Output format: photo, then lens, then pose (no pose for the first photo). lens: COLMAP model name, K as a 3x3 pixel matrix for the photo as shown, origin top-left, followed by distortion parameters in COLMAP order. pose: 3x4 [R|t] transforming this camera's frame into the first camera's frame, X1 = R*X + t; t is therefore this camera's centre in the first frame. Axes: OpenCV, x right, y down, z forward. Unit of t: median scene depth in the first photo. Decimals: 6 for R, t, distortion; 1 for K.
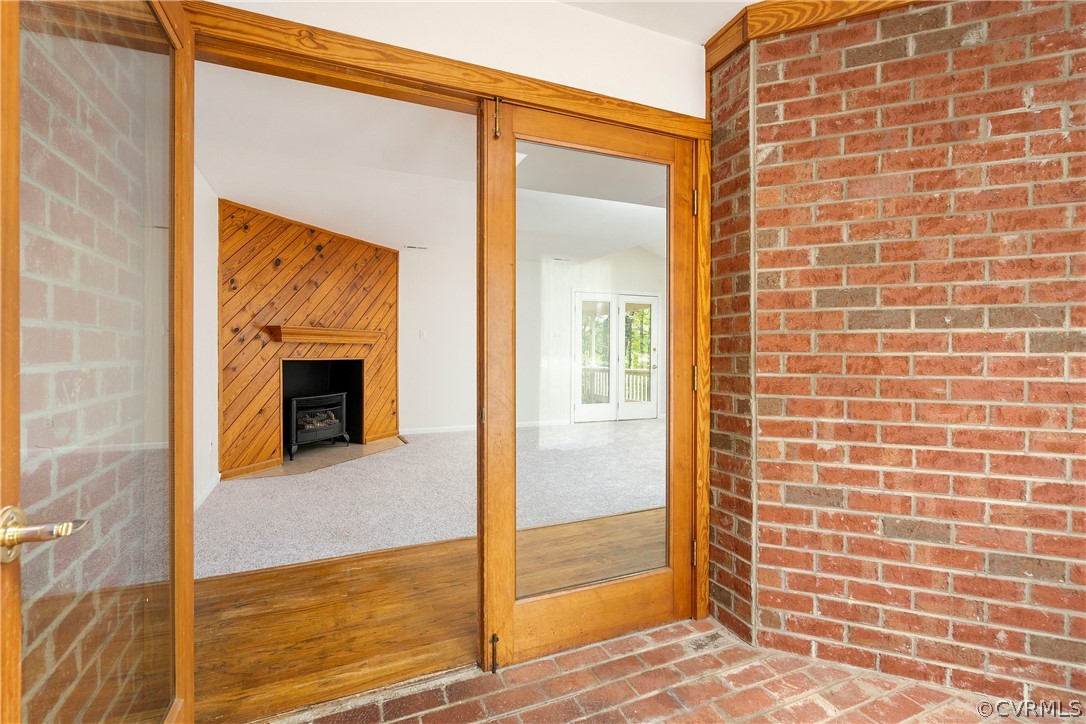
lens RADIAL K [[493.6, 0, 546.9], [0, 493.6, 358.2], [0, 0, 1]] dist [-0.003945, 0.000395]
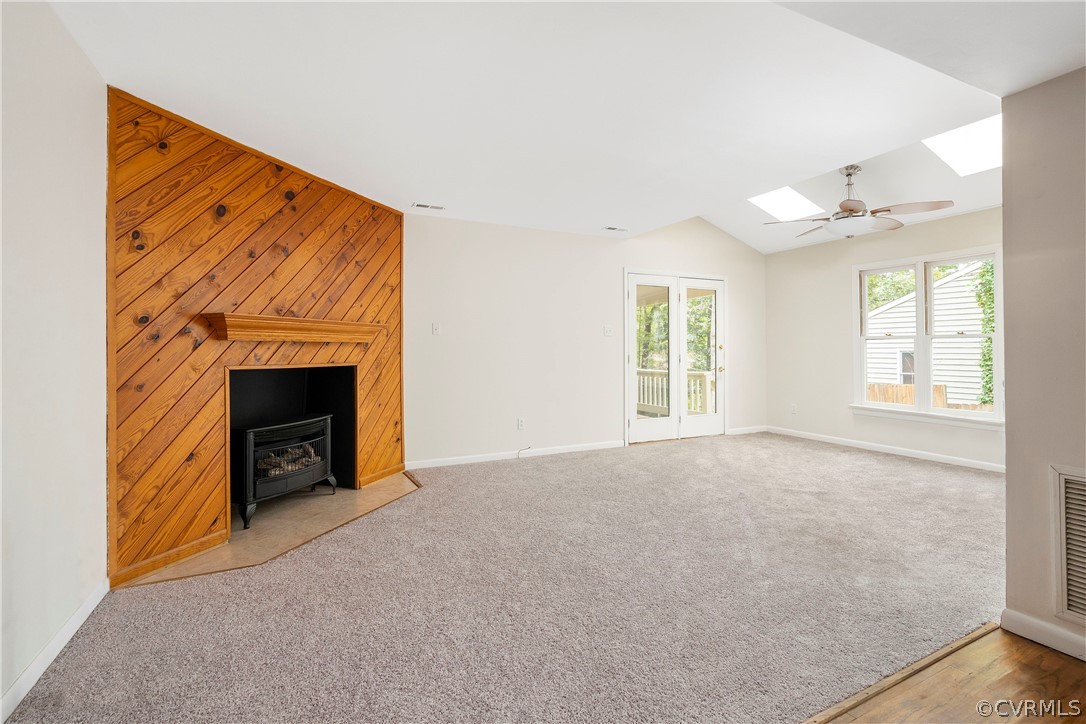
lens RADIAL K [[493.6, 0, 539.7], [0, 493.6, 352.1], [0, 0, 1]] dist [-0.003945, 0.000395]
pose [[0.999470, -0.008315, 0.031470, -0.157160], [0.008628, 0.999915, -0.009806, -0.008068], [-0.031385, 0.010073, 0.999457, 0.347284]]
